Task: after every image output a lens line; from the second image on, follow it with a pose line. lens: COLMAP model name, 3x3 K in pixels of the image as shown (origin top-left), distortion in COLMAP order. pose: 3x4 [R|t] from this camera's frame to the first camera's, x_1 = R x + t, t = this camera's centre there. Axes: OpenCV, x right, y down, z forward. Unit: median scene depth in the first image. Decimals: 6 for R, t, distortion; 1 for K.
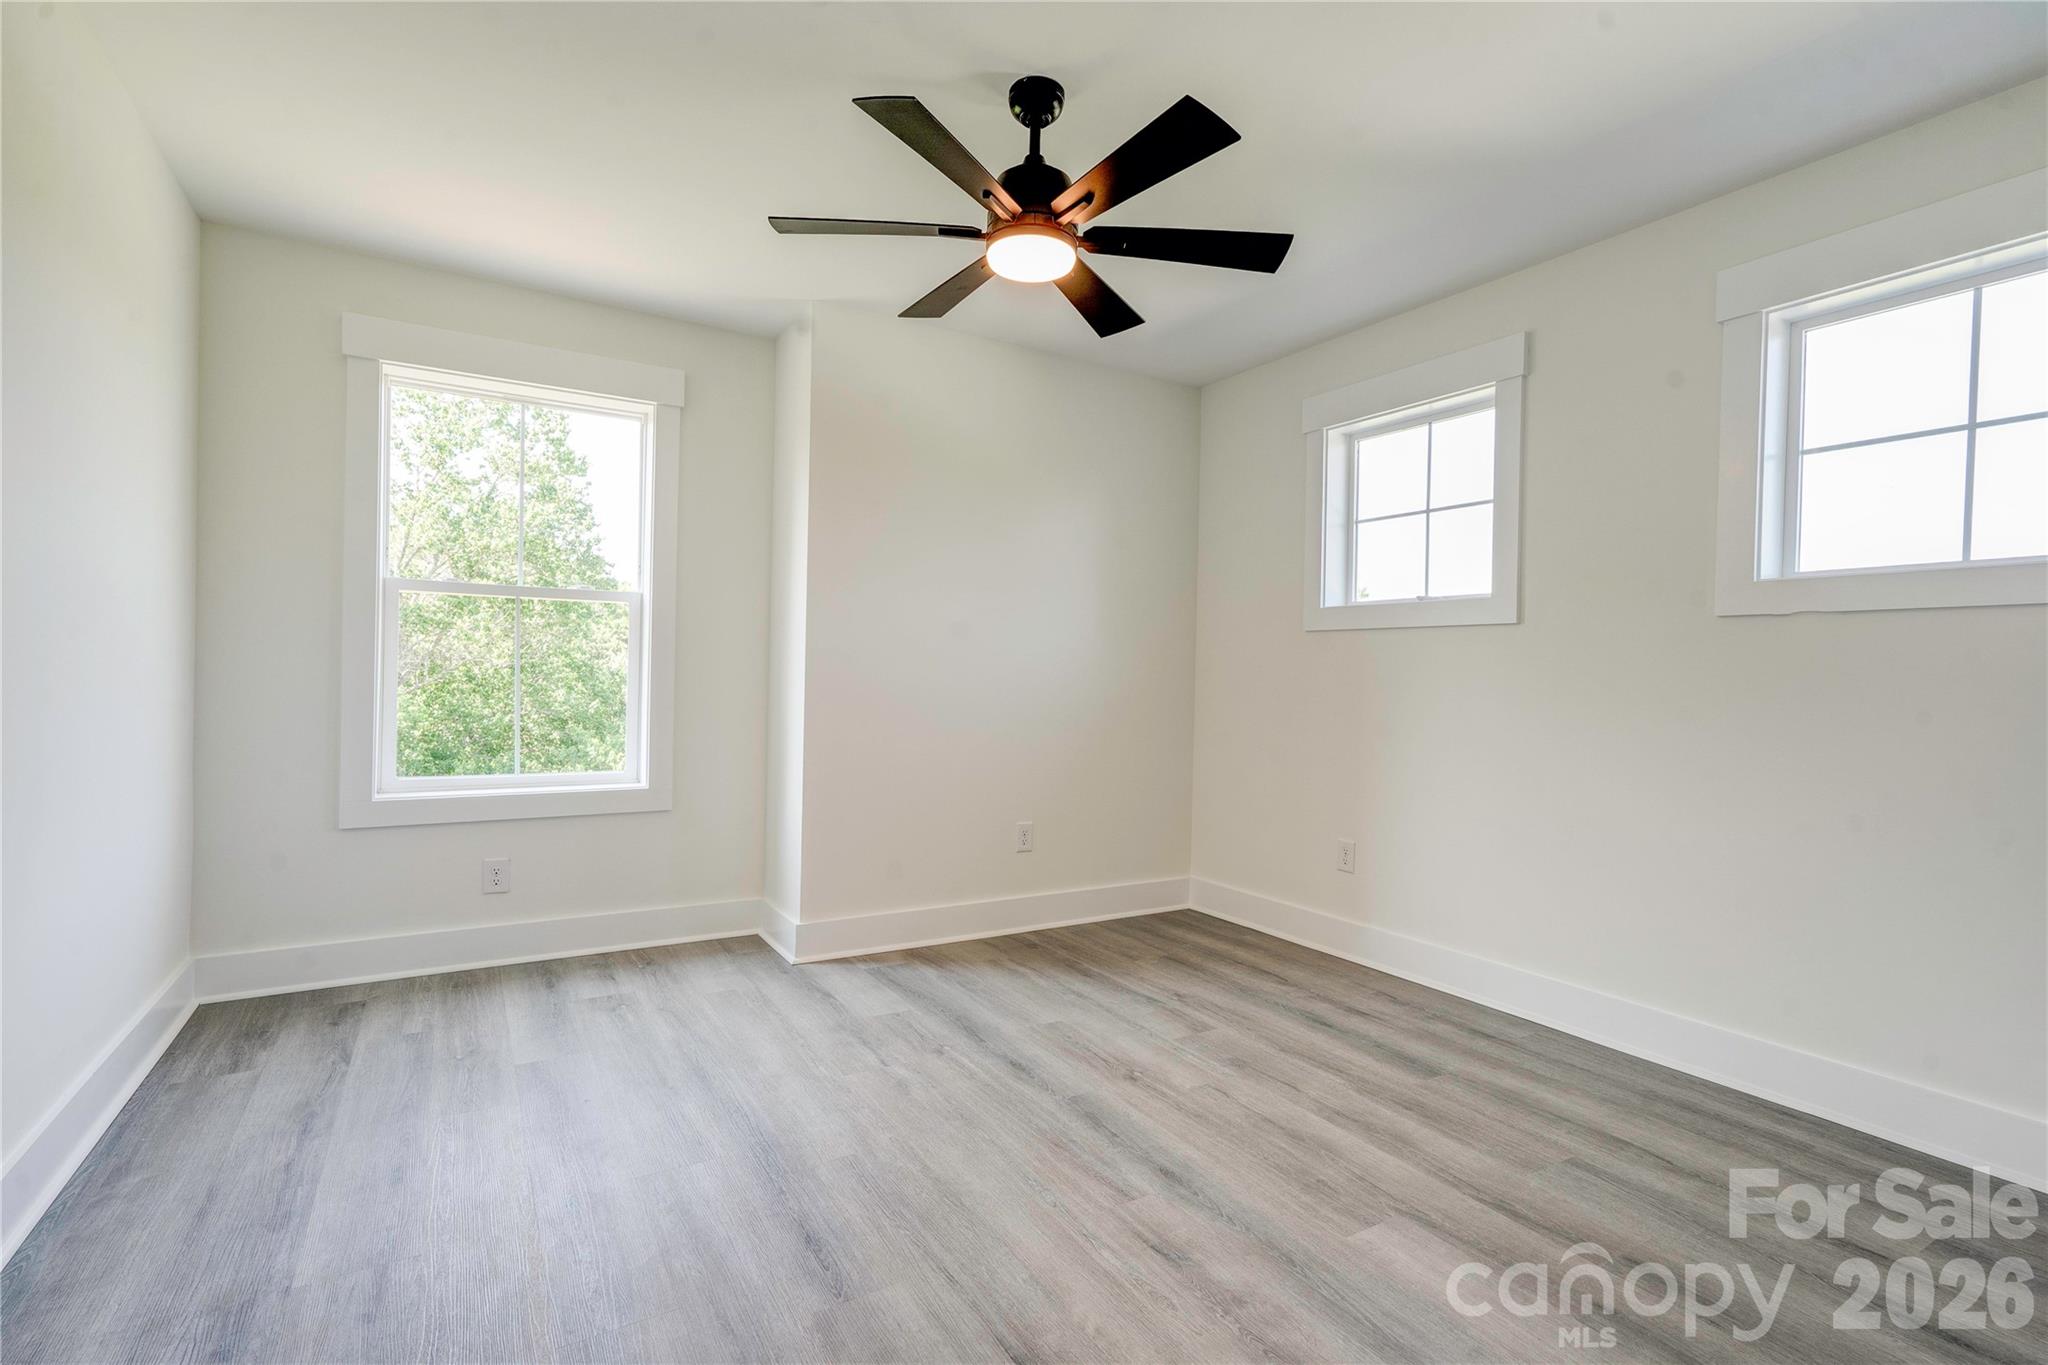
lens RADIAL K [[927.8, 0, 987.2], [0, 927.8, 667.6], [0, 0, 1]] dist [0.001962, 0.007608]
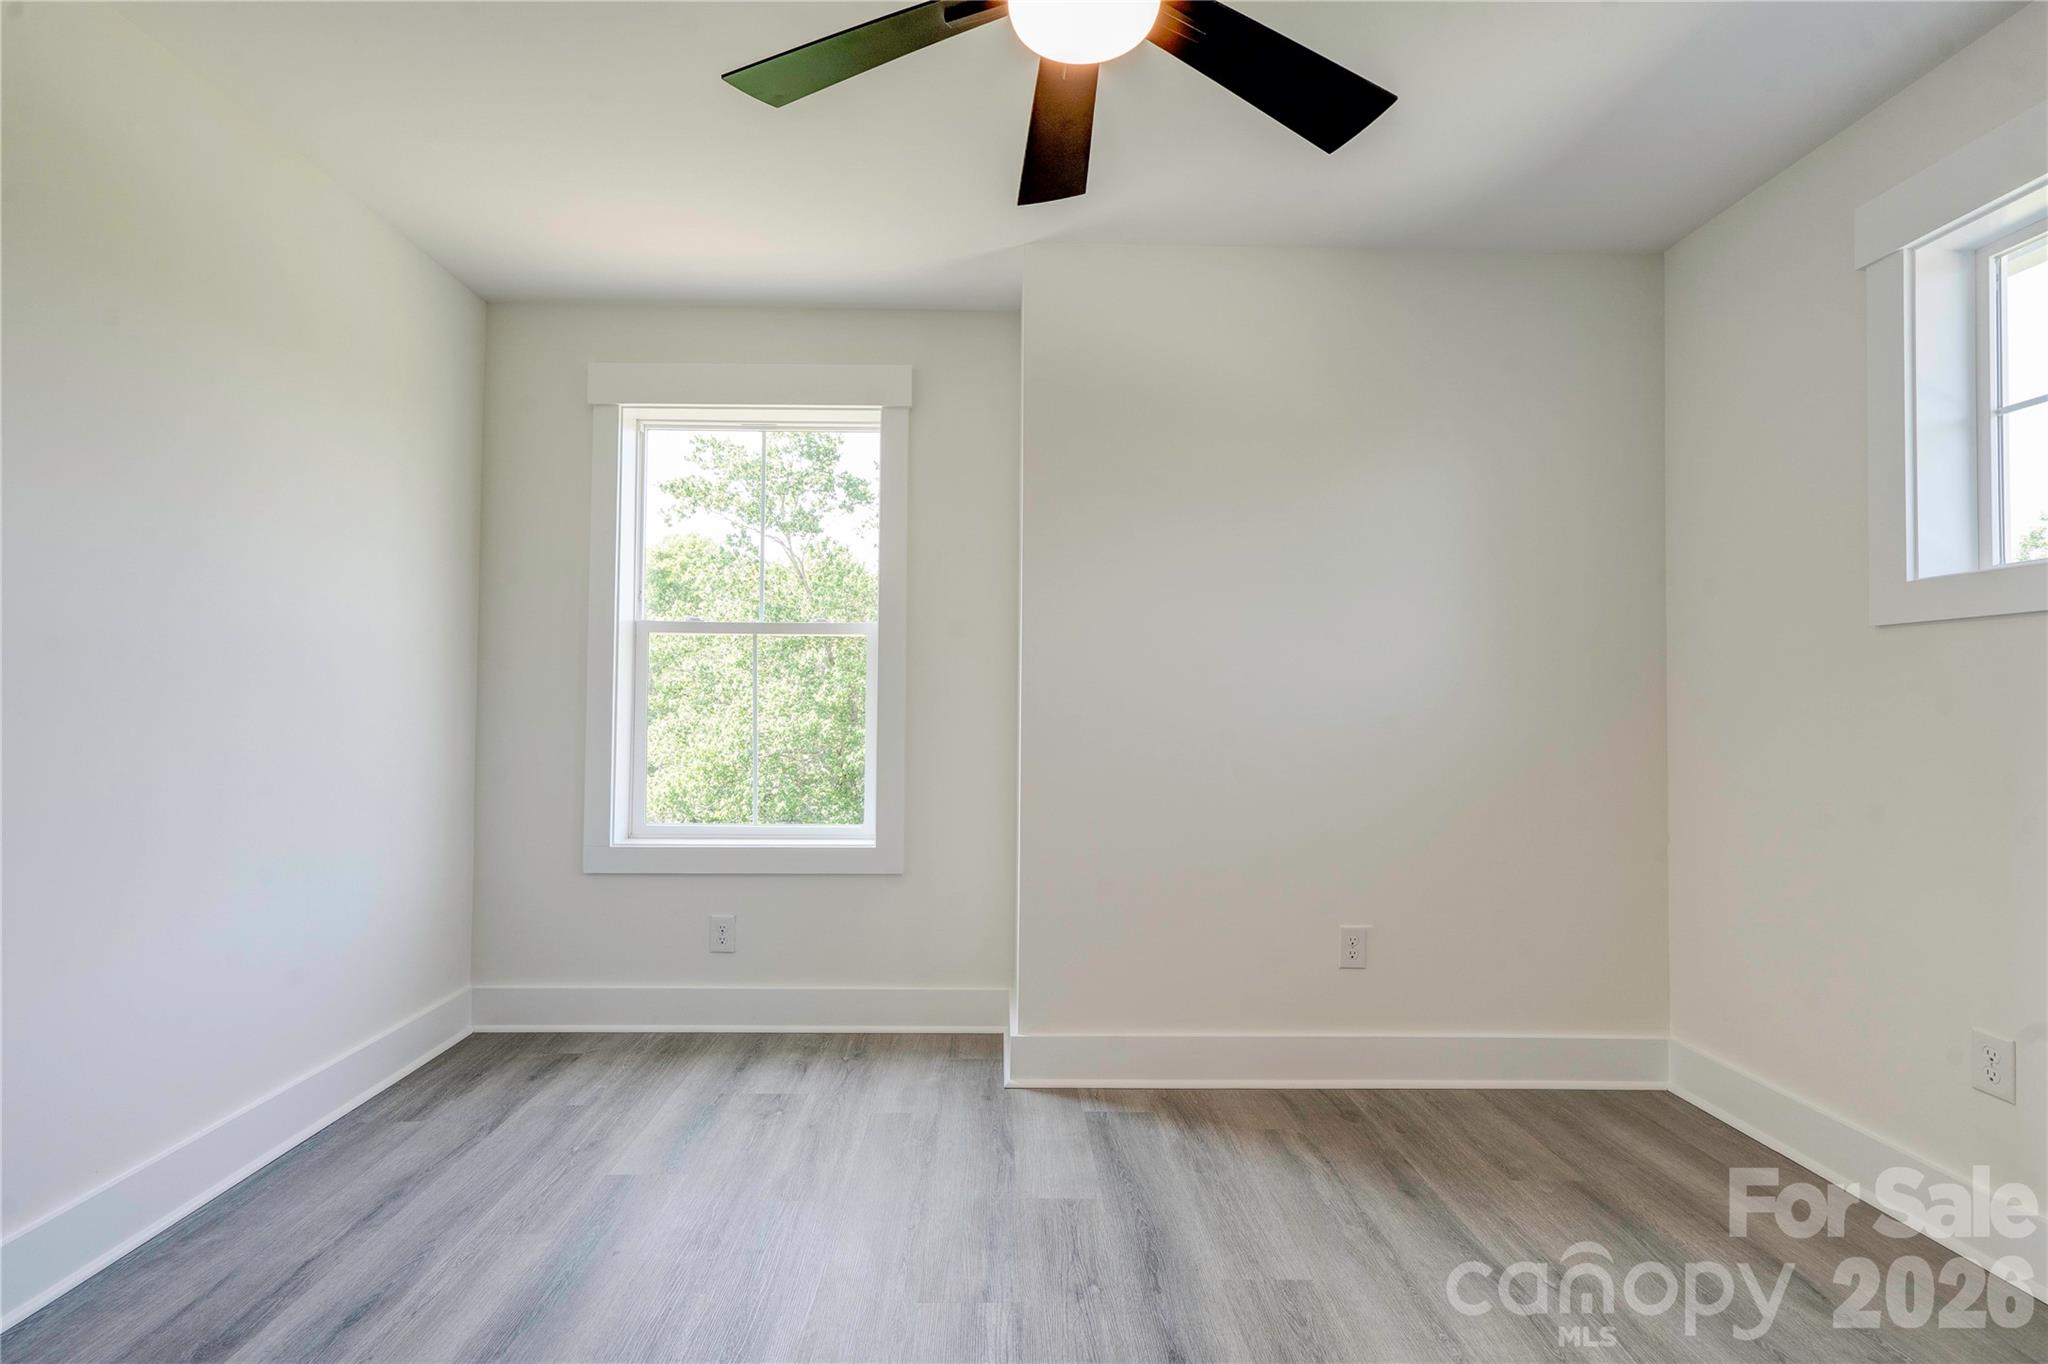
lens RADIAL K [[927.8, 0, 1031.1], [0, 927.8, 677.2], [0, 0, 1]] dist [0.001962, 0.007608]
pose [[0.876733, -0.029065, -0.480099, 0.199967], [0.013498, 0.999266, -0.035845, 0.004693], [0.480789, 0.024946, 0.876482, 0.330065]]
